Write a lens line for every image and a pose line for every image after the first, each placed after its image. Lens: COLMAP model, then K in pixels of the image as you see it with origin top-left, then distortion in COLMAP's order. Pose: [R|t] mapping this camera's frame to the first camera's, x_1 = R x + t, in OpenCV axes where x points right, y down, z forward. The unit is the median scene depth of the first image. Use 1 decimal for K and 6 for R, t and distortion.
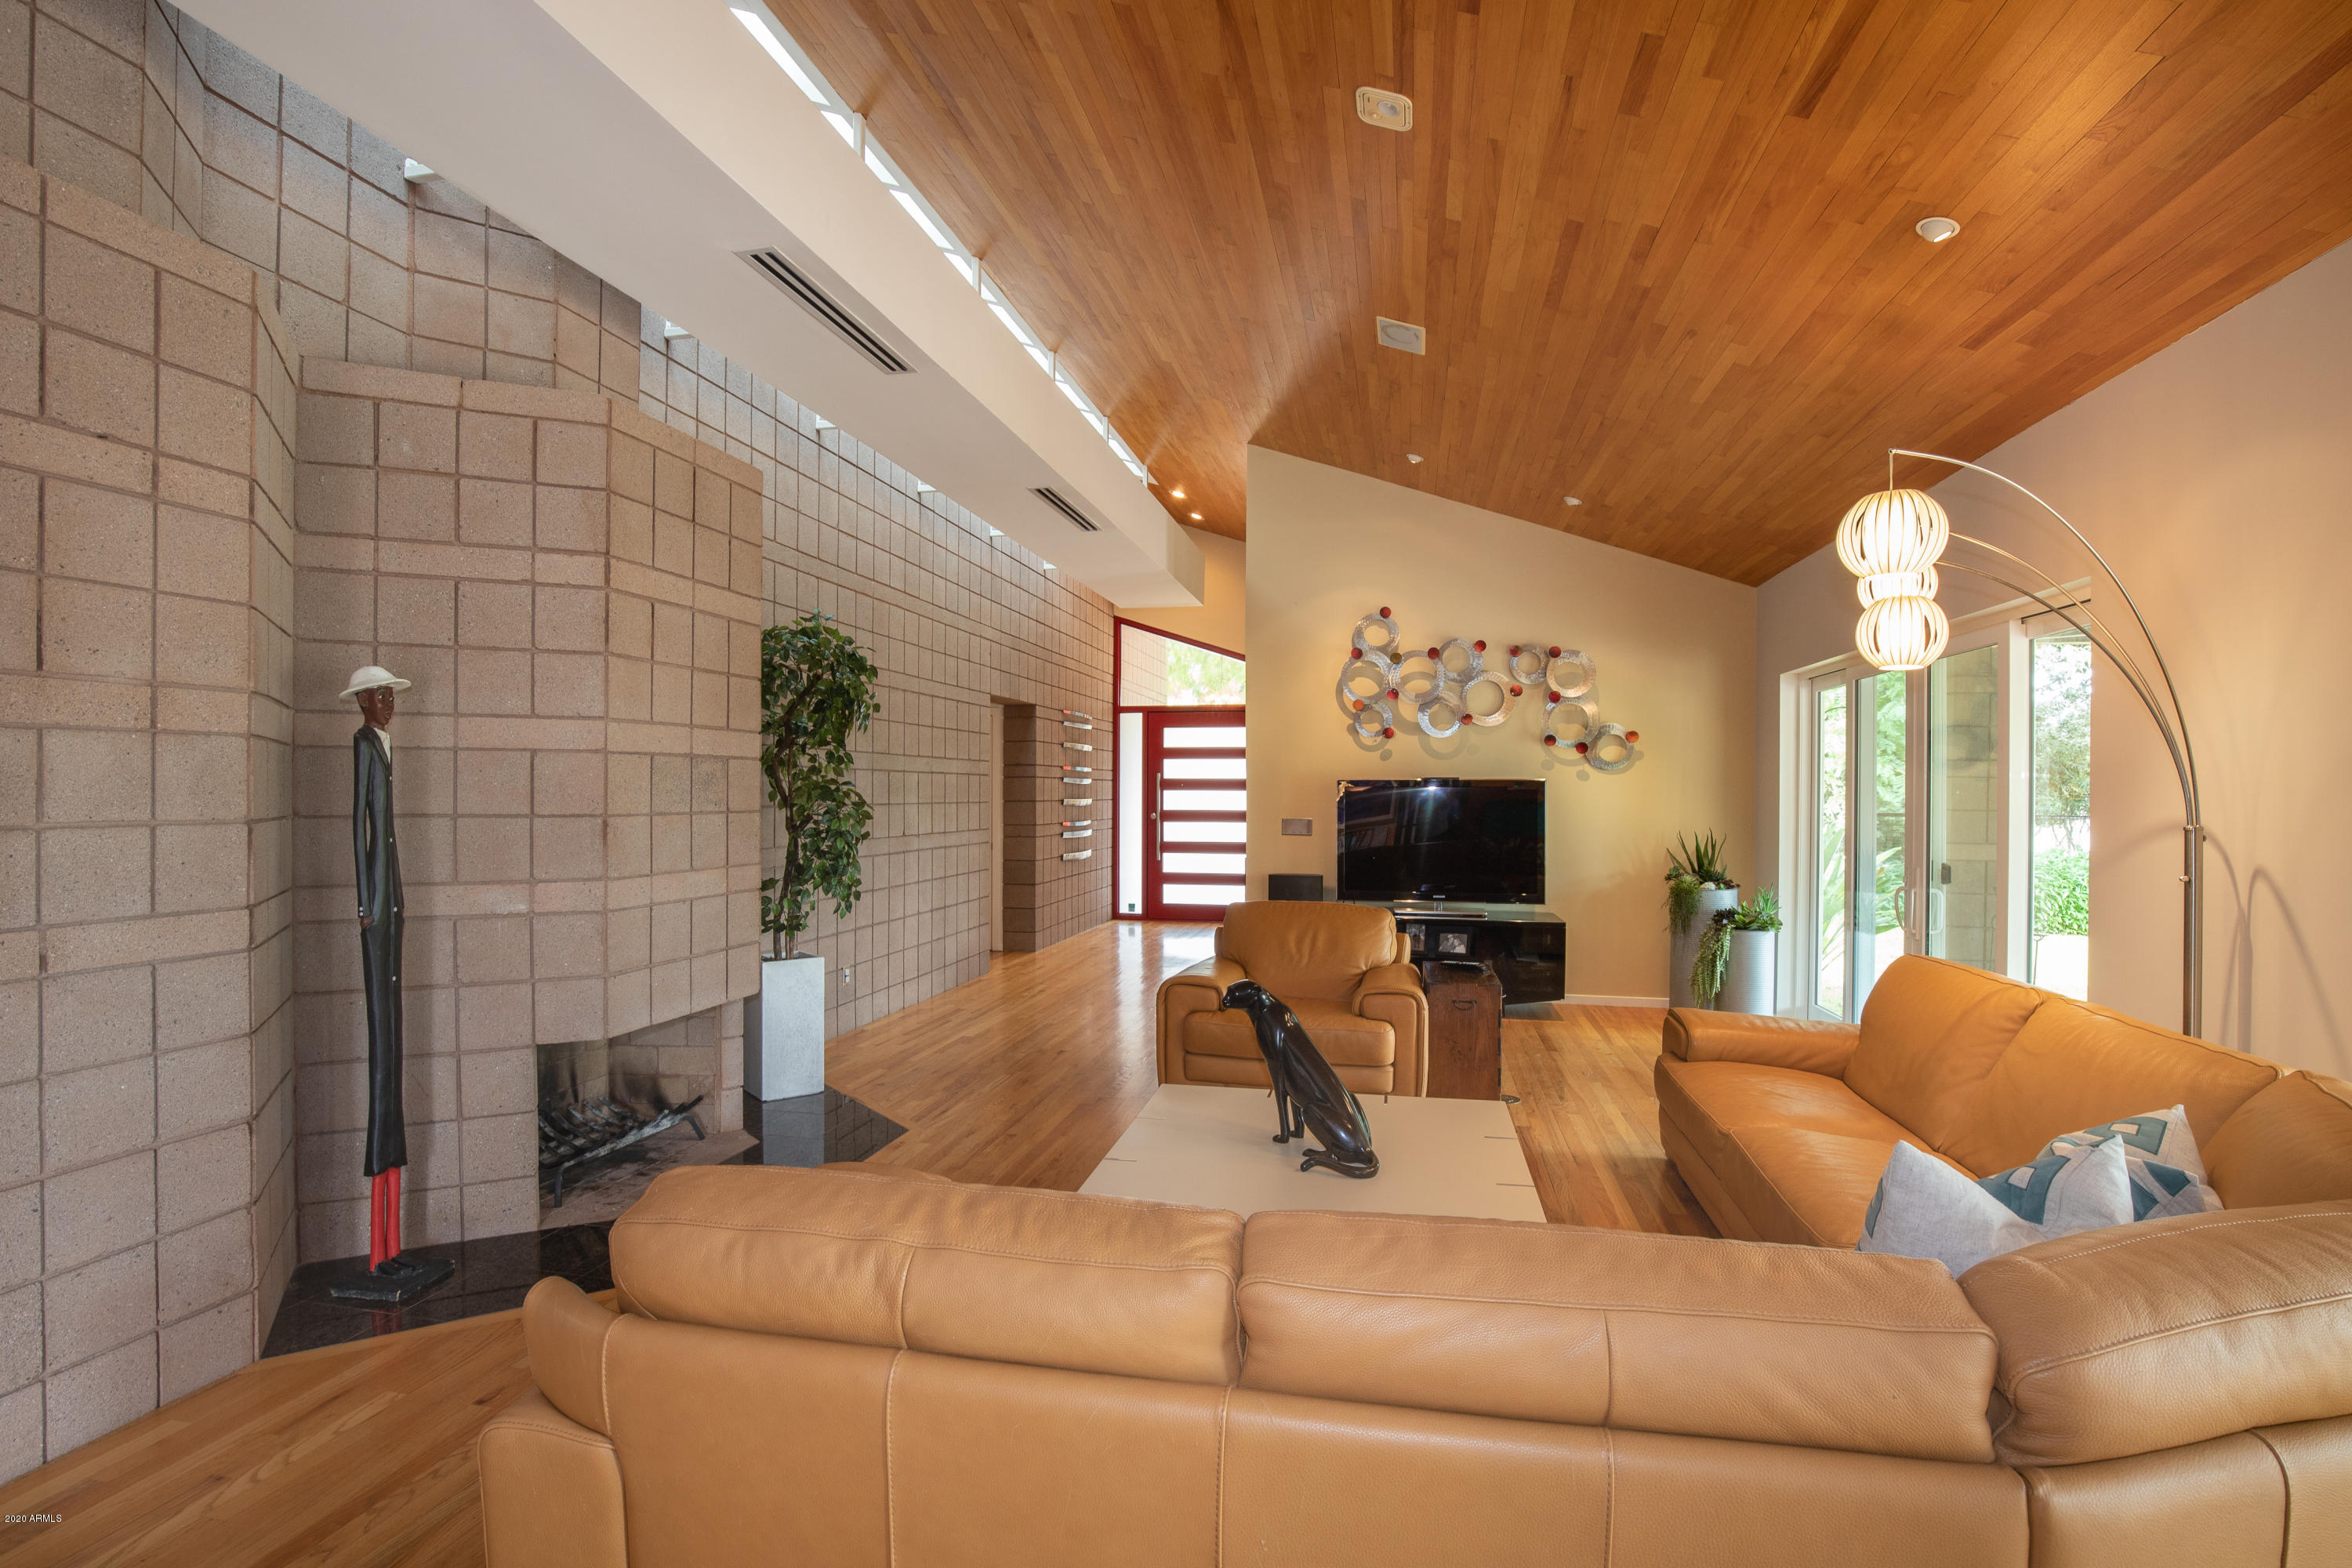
lens RADIAL K [[1107.5, 0, 1174.7], [0, 1107.5, 794.9], [0, 0, 1]] dist [-0.024153, 0.000405]
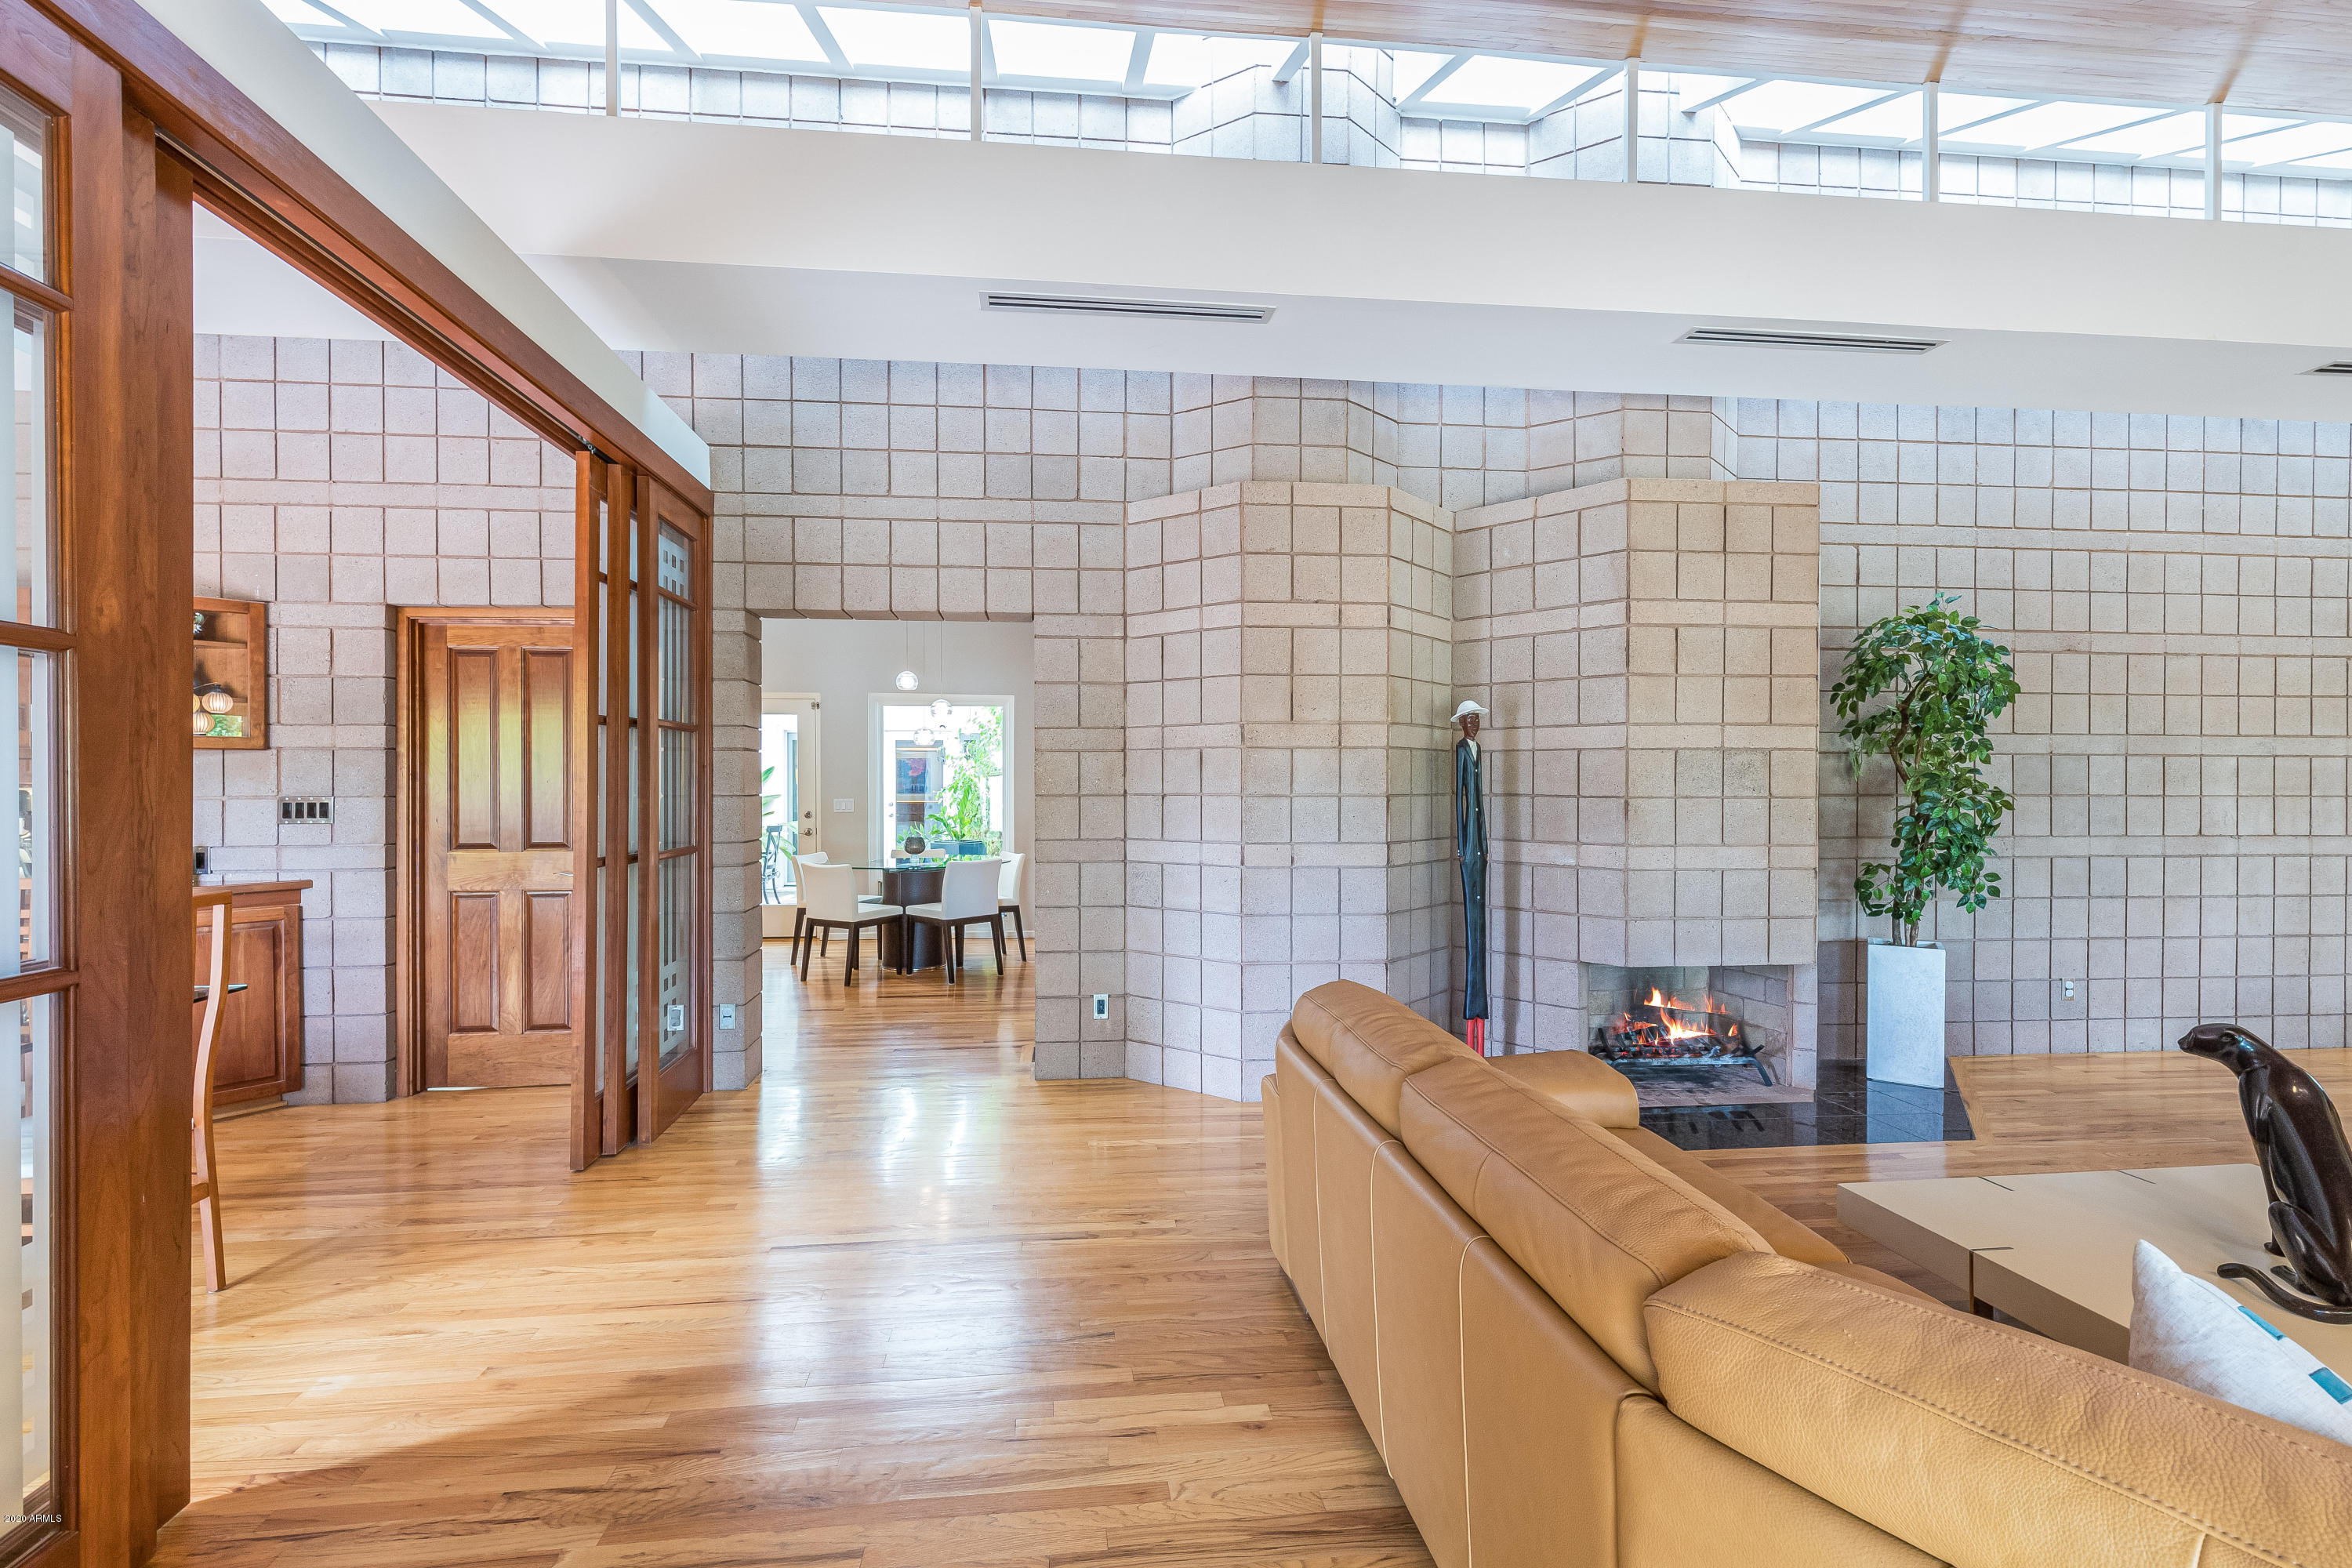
lens RADIAL K [[1071.4, 0, 1176.0], [0, 1071.4, 784.0], [0, 0, 1]] dist [0.019932, -0.000306]
pose [[0.326689, 0.002294, -0.945129, 0.524652], [-0.004139, 0.999991, 0.000997, 0.003919], [0.945123, 0.003586, 0.326695, 0.069601]]
